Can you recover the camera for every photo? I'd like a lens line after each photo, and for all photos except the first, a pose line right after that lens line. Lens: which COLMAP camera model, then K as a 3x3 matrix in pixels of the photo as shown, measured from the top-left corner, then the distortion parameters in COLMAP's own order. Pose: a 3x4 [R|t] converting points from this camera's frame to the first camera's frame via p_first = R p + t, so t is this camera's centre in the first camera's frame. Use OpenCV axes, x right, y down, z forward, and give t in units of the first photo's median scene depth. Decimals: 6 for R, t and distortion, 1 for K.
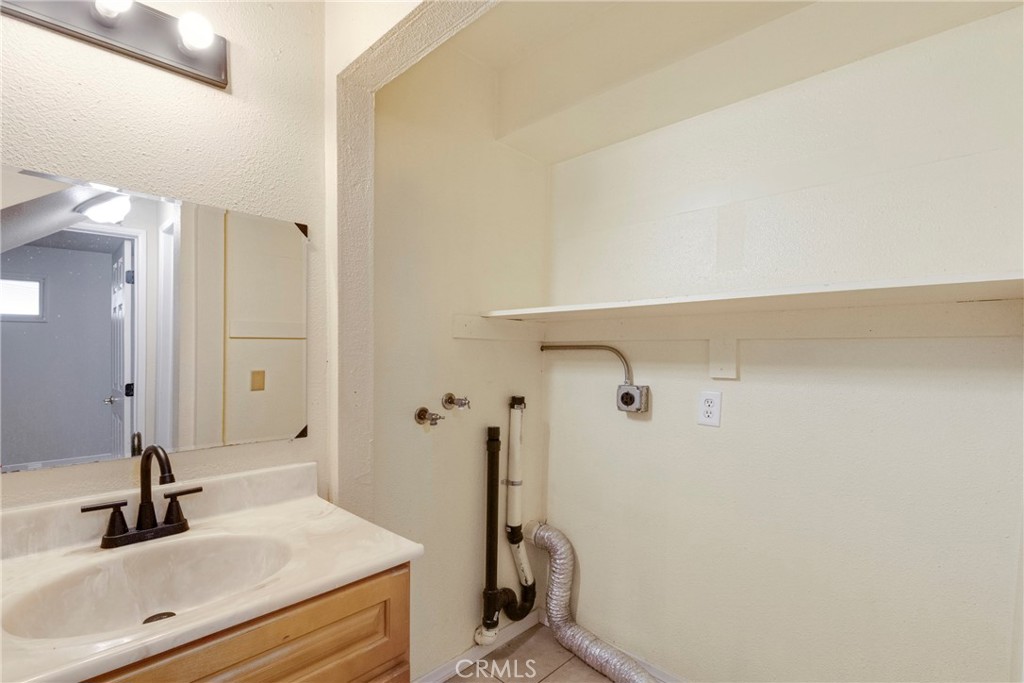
lens RADIAL K [[469.6, 0, 511.5], [0, 469.6, 380.0], [0, 0, 1]] dist [-0.002571, -0.000348]
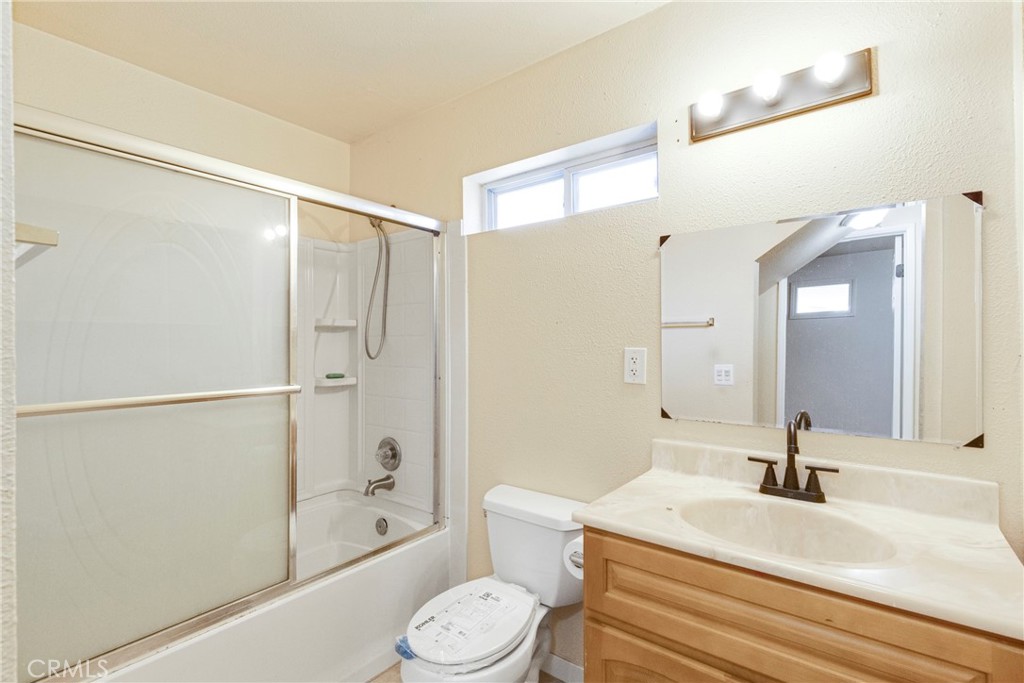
lens RADIAL K [[476.1, 0, 512.0], [0, 476.1, 341.5], [0, 0, 1]] dist [0.000751, 0.000122]
pose [[0.102938, -0.010084, -0.994637, 0.376071], [-0.049573, 0.998654, -0.015255, -0.012168], [0.993452, 0.050877, 0.102300, 0.124326]]
